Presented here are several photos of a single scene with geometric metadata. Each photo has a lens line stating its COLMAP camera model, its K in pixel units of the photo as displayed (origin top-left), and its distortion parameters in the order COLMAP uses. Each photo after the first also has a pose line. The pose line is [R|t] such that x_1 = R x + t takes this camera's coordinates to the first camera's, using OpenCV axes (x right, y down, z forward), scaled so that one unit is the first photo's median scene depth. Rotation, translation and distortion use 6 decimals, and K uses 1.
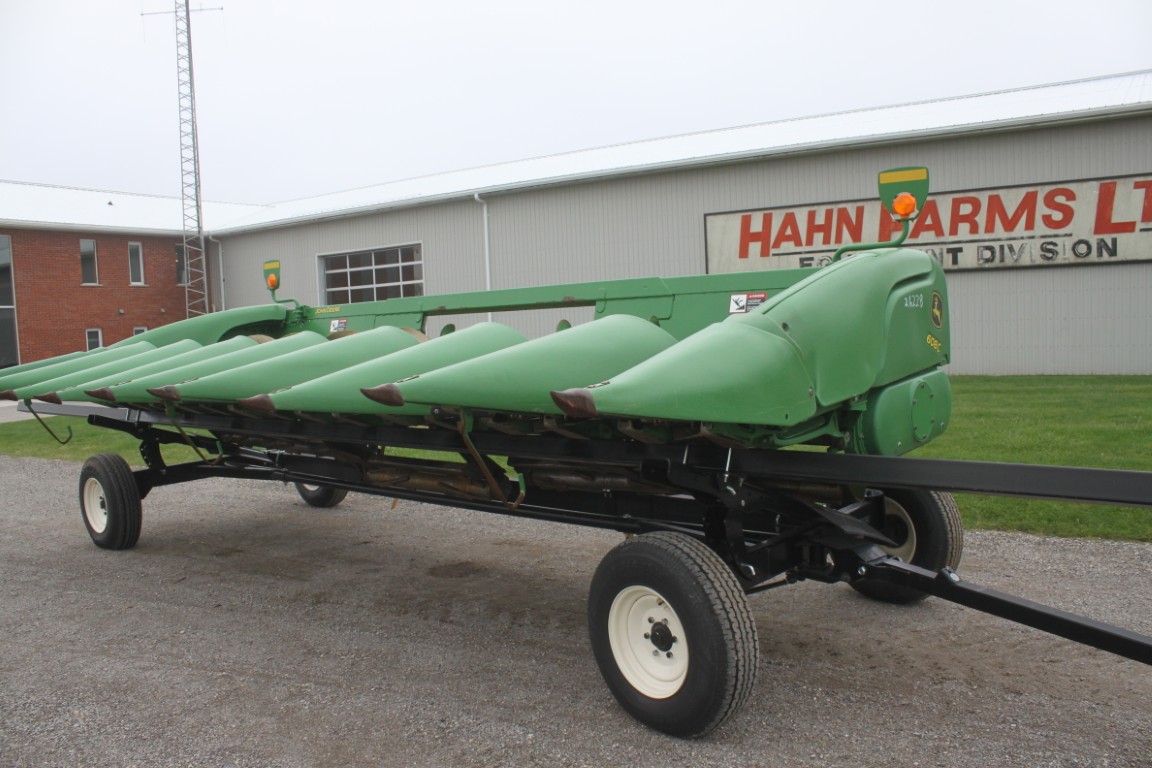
lens RADIAL K [[947.4, 0, 584.1], [0, 947.4, 415.1], [0, 0, 1]] dist [-0.174885, 0.153534]
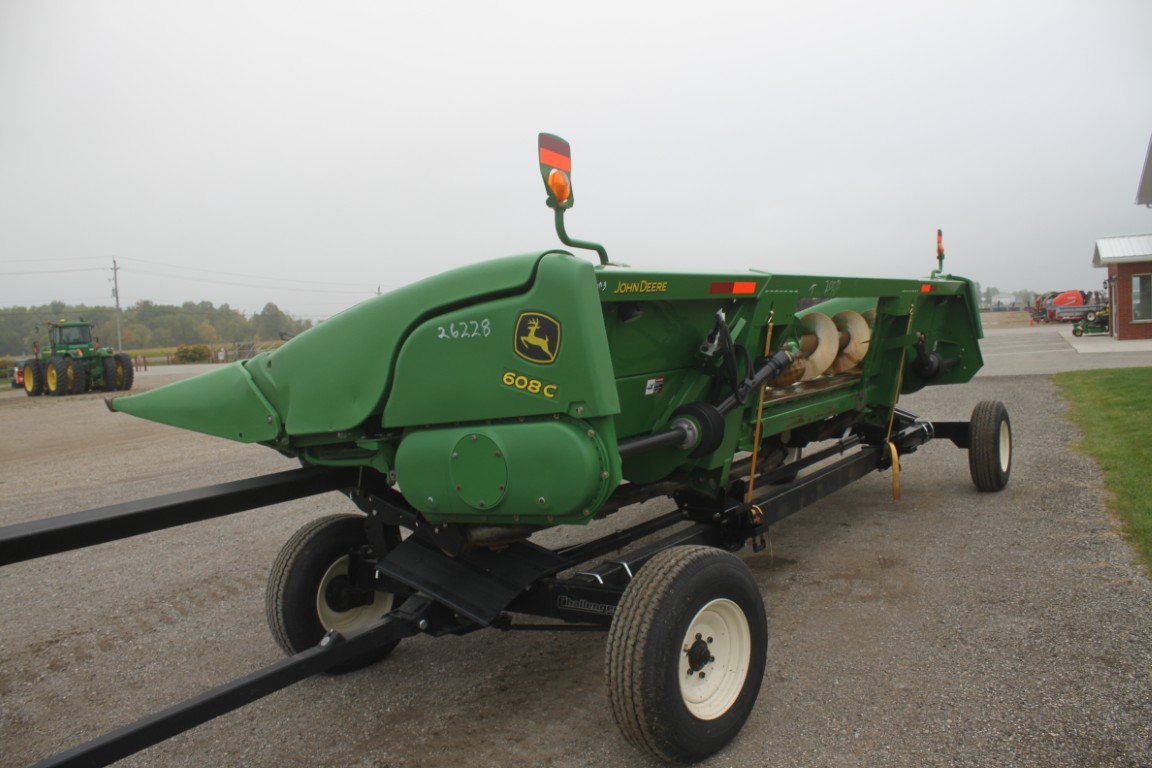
lens RADIAL K [[947.4, 0, 584.1], [0, 947.4, 415.1], [0, 0, 1]] dist [-0.174885, 0.153534]
pose [[0.117955, 0.127584, -0.984789, 0.162904], [-0.037675, 0.991573, 0.123950, -0.021595], [0.992304, 0.022481, 0.121768, 0.140241]]
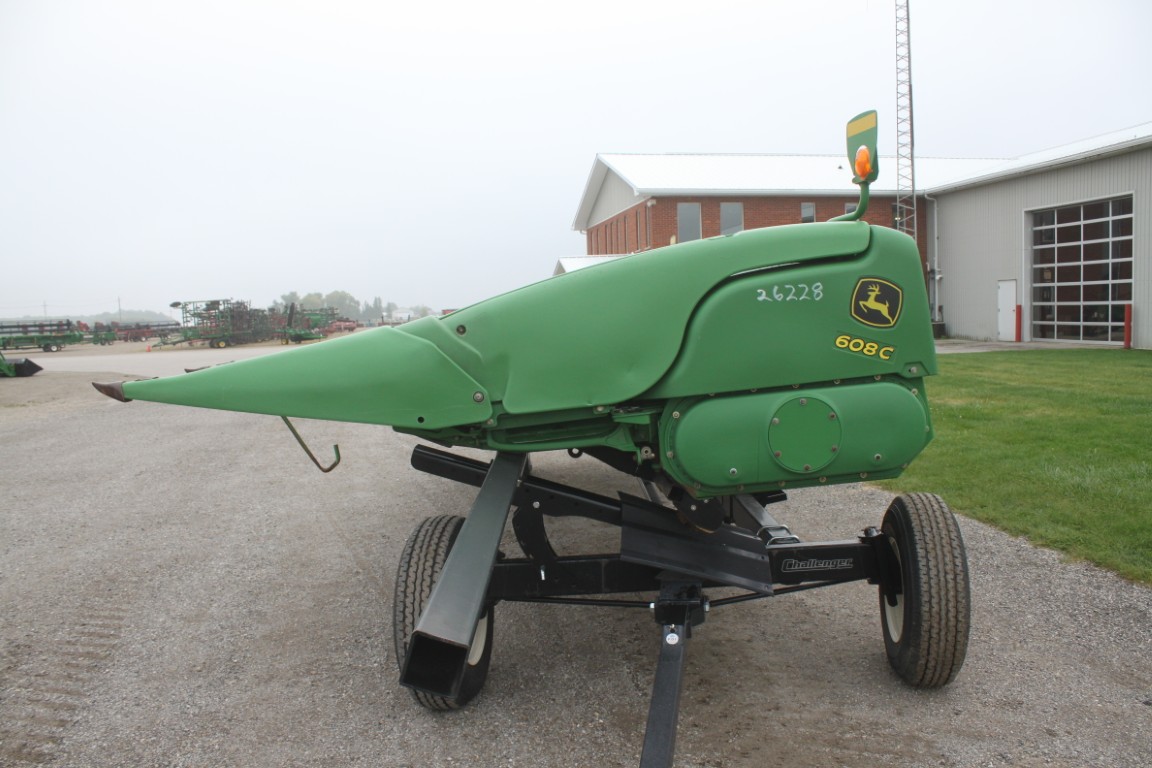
lens RADIAL K [[947.4, 0, 584.1], [0, 947.4, 415.1], [0, 0, 1]] dist [-0.174885, 0.153534]
pose [[0.673106, 0.098879, -0.732906, 0.115473], [-0.061993, 0.995078, 0.077315, -0.009928], [0.736943, -0.006607, 0.675923, 0.047087]]
